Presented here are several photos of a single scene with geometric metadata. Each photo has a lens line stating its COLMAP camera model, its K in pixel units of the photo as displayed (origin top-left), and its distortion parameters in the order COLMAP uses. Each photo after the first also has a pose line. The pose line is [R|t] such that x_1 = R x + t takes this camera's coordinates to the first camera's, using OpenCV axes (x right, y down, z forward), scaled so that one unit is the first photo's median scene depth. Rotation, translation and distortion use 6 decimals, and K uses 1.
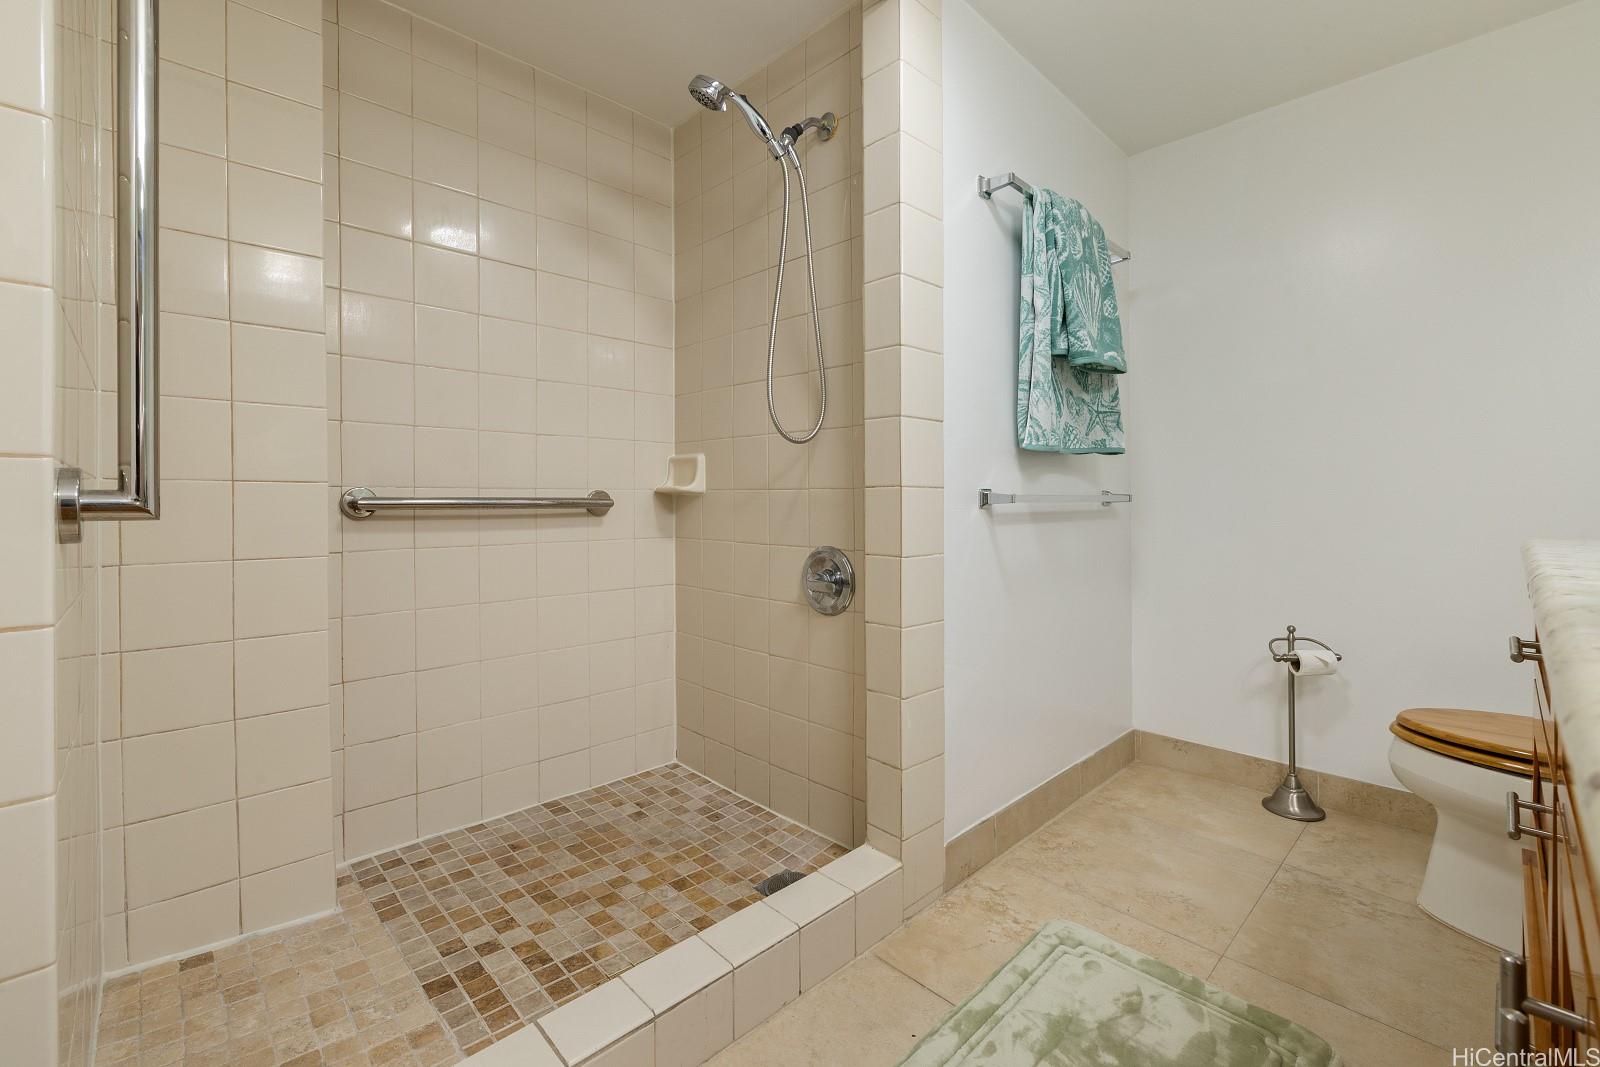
lens RADIAL K [[679.8, 0, 797.4], [0, 679.8, 519.2], [0, 0, 1]] dist [-0.001585, -0.000044]
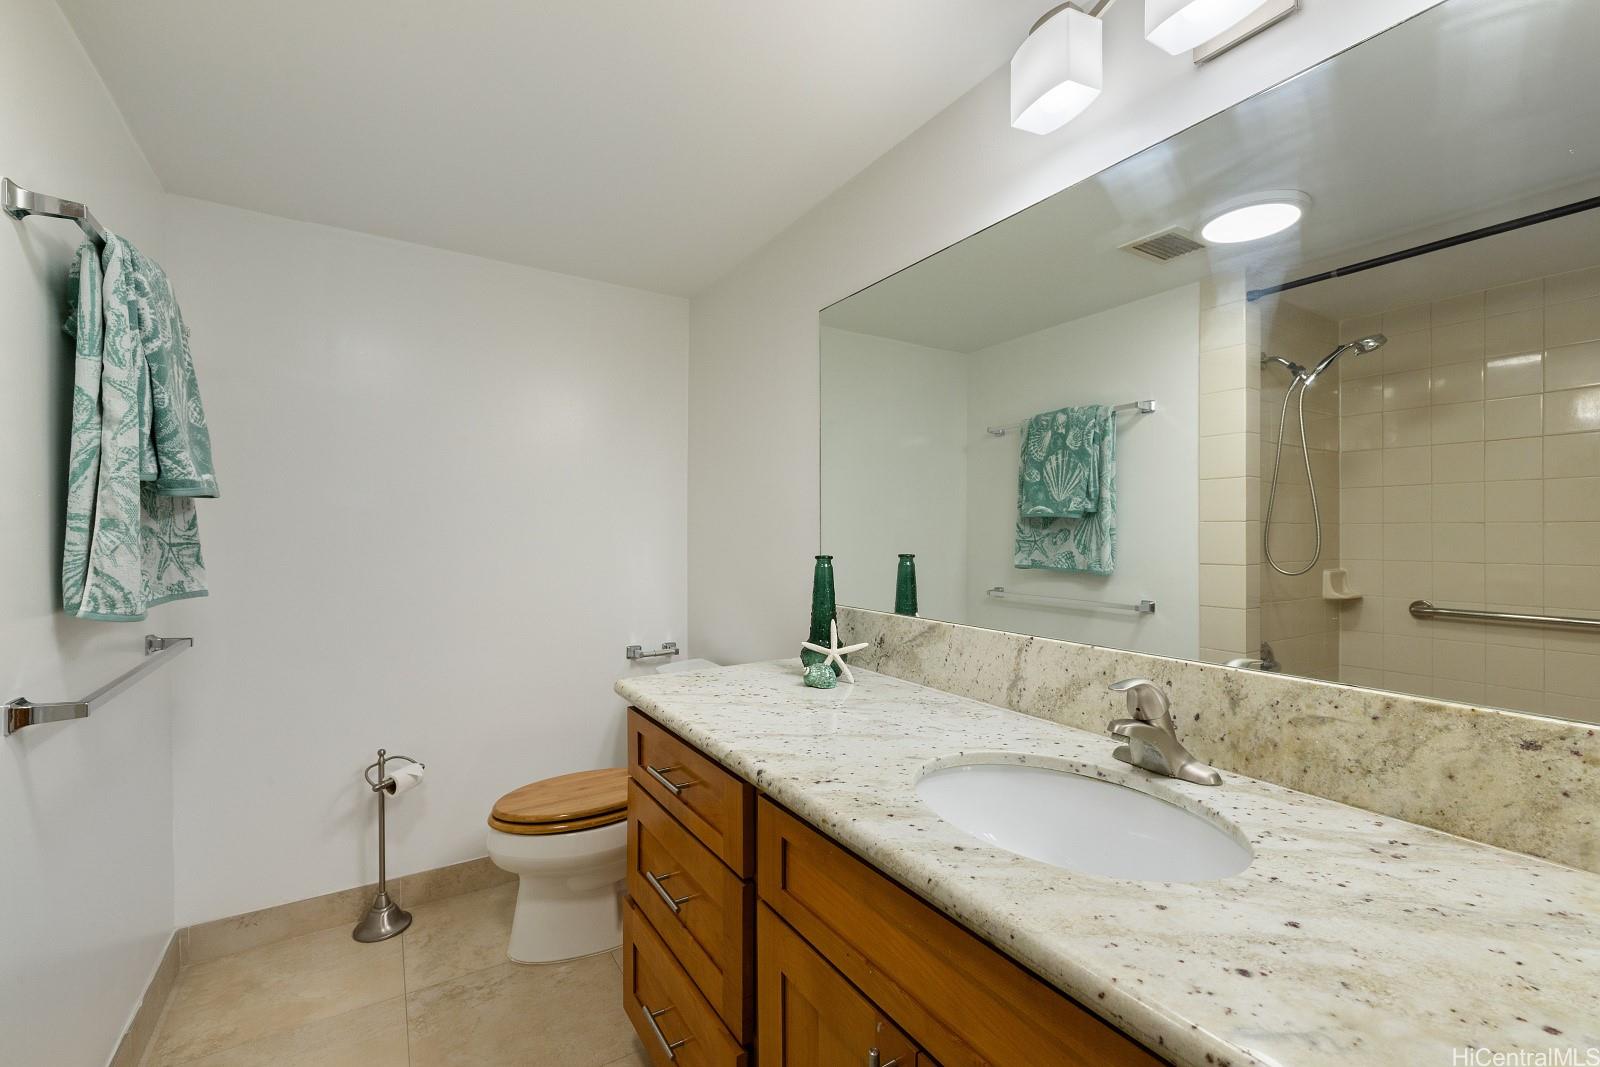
lens RADIAL K [[679.8, 0, 796.9], [0, 679.8, 536.0], [0, 0, 1]] dist [-0.001585, -0.000044]
pose [[0.192463, -0.007820, 0.981273, -0.165483], [0.024226, 0.999701, 0.003215, -0.167543], [-0.981005, 0.023153, 0.192595, 0.207021]]
